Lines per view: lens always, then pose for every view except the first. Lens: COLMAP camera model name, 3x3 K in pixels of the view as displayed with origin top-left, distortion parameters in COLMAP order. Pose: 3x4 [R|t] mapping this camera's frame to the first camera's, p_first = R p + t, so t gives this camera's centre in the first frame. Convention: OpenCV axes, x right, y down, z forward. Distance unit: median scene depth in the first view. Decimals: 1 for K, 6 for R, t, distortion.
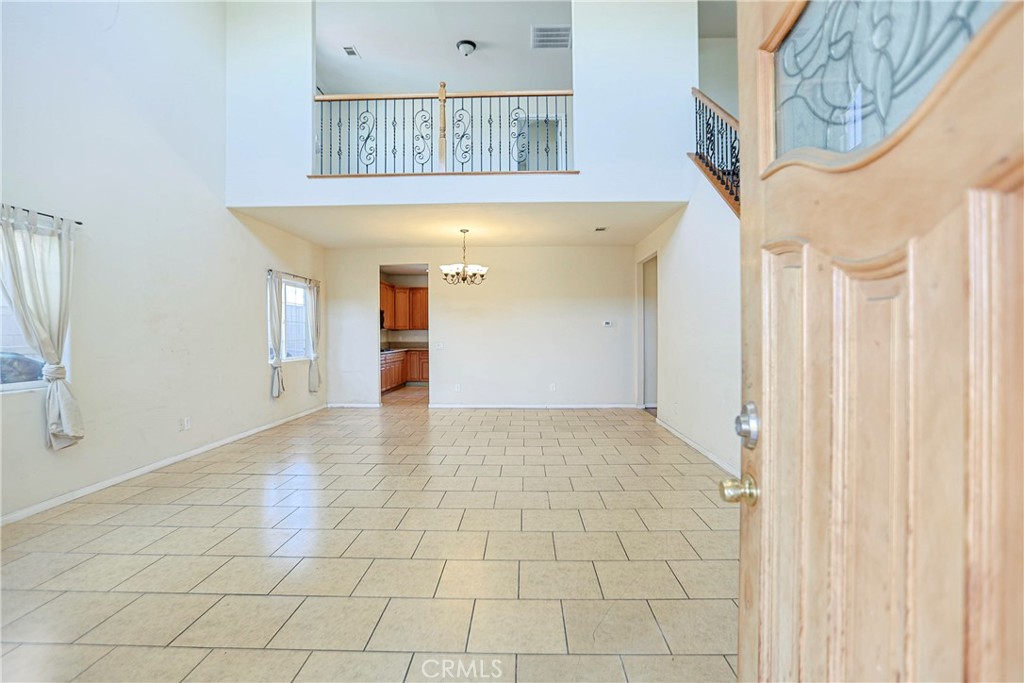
lens RADIAL K [[497.6, 0, 513.3], [0, 497.6, 341.4], [0, 0, 1]] dist [-0.054581, 0.020689]
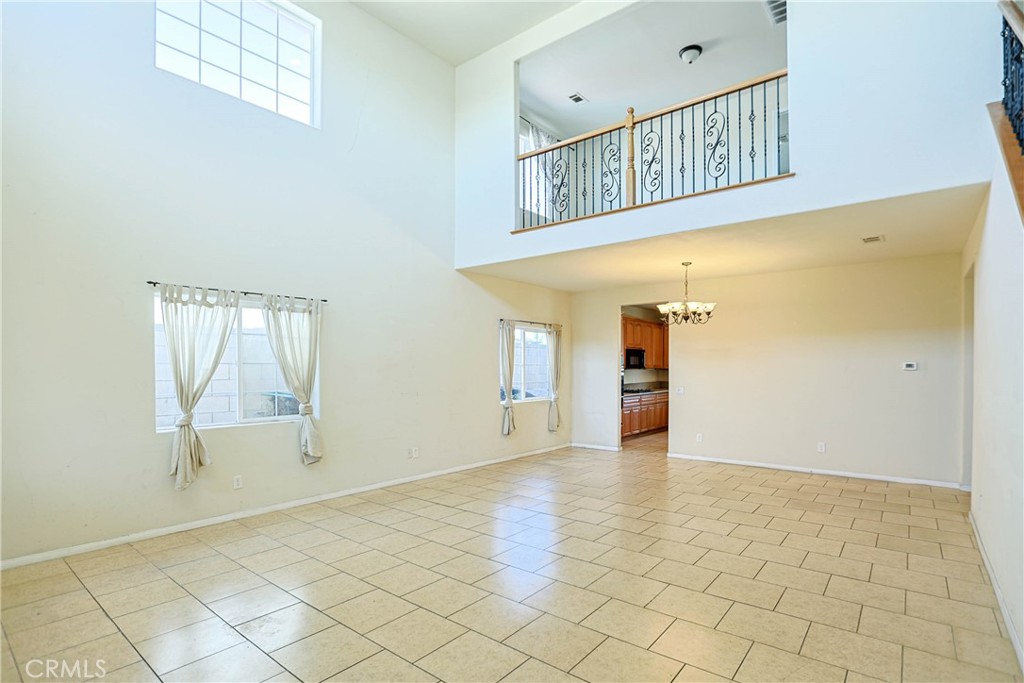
lens RADIAL K [[518.4, 0, 510.4], [0, 518.4, 370.9], [0, 0, 1]] dist [-0.013406, -0.000276]
pose [[0.791988, 0.009436, -0.610464, 0.269939], [-0.012044, 0.999927, -0.000169, -0.033712], [0.610418, 0.007486, 0.792044, 0.103241]]
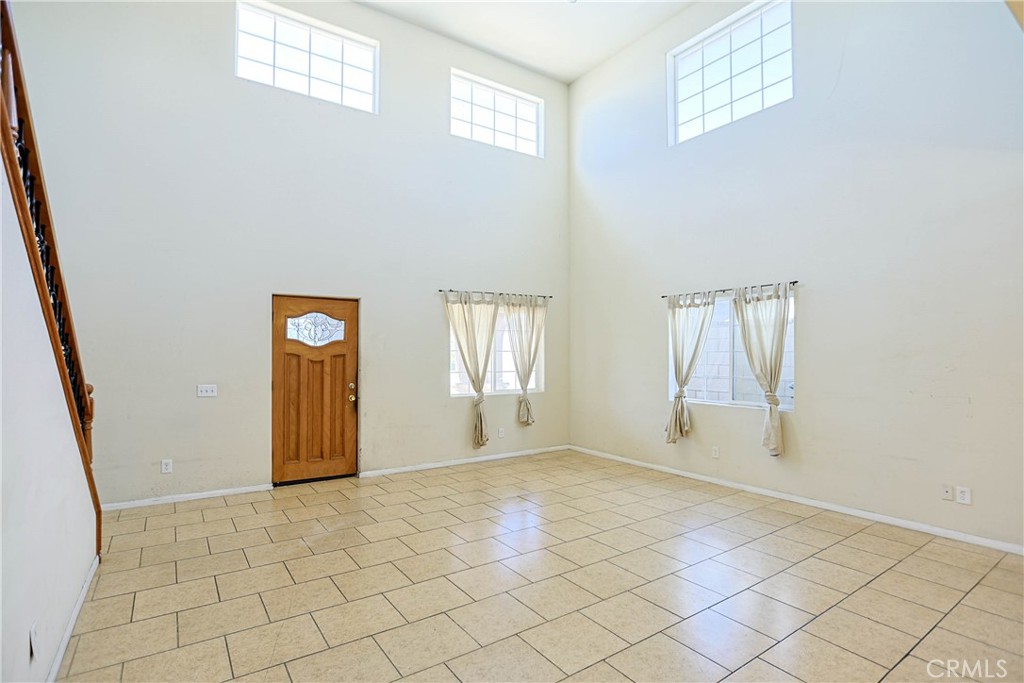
lens RADIAL K [[532.0, 0, 549.9], [0, 532.0, 349.2], [0, 0, 1]] dist [-0.019582, 0.000407]
pose [[-0.797497, 0.000026, -0.603323, 0.275841], [-0.004181, 0.999976, 0.005569, -0.049075], [0.603308, 0.006964, -0.797478, 1.109706]]
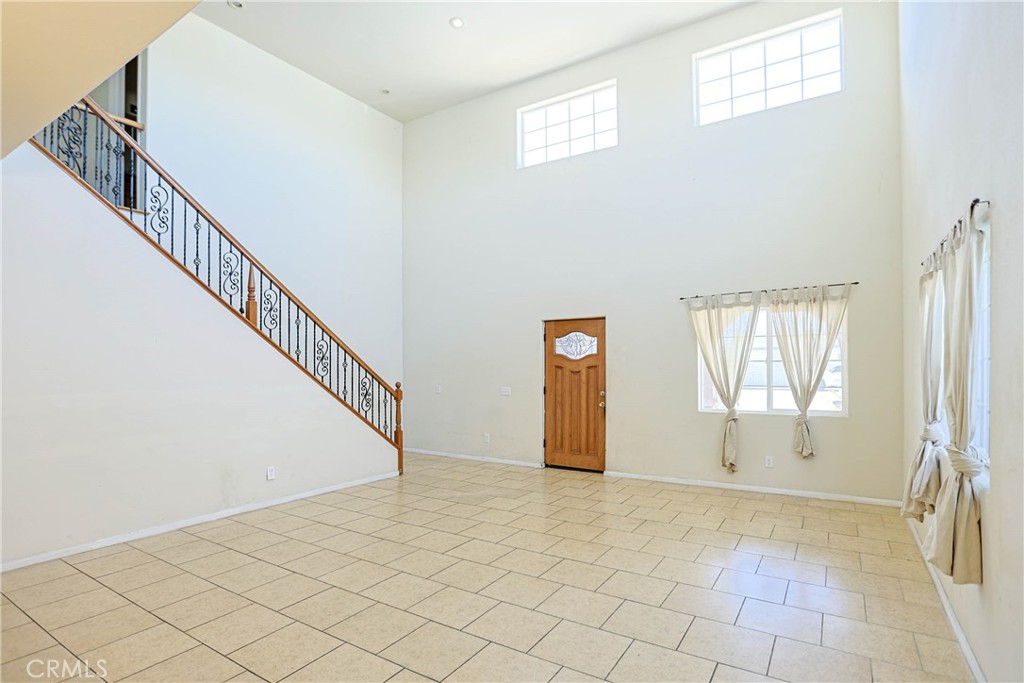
lens RADIAL K [[523.7, 0, 475.2], [0, 523.7, 365.2], [0, 0, 1]] dist [-0.003993, -0.000198]
pose [[-0.835670, 0.011226, 0.549117, -0.485776], [0.015132, 0.999882, 0.002588, -0.040525], [-0.549023, 0.010472, -0.835741, 1.185230]]
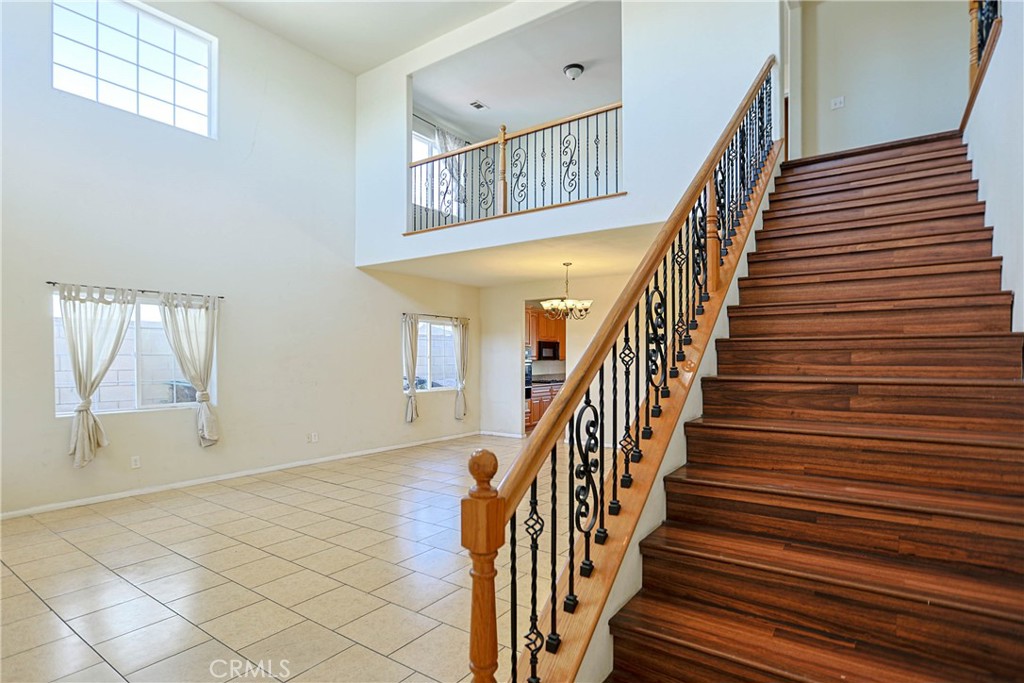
lens RADIAL K [[540.6, 0, 498.5], [0, 540.6, 366.6], [0, 0, 1]] dist [-0.014323, 0.001941]
pose [[0.824361, 0.014615, -0.565876, 0.488789], [-0.012866, 0.999892, 0.007081, -0.034817], [0.565919, 0.001443, 0.824460, 0.071658]]
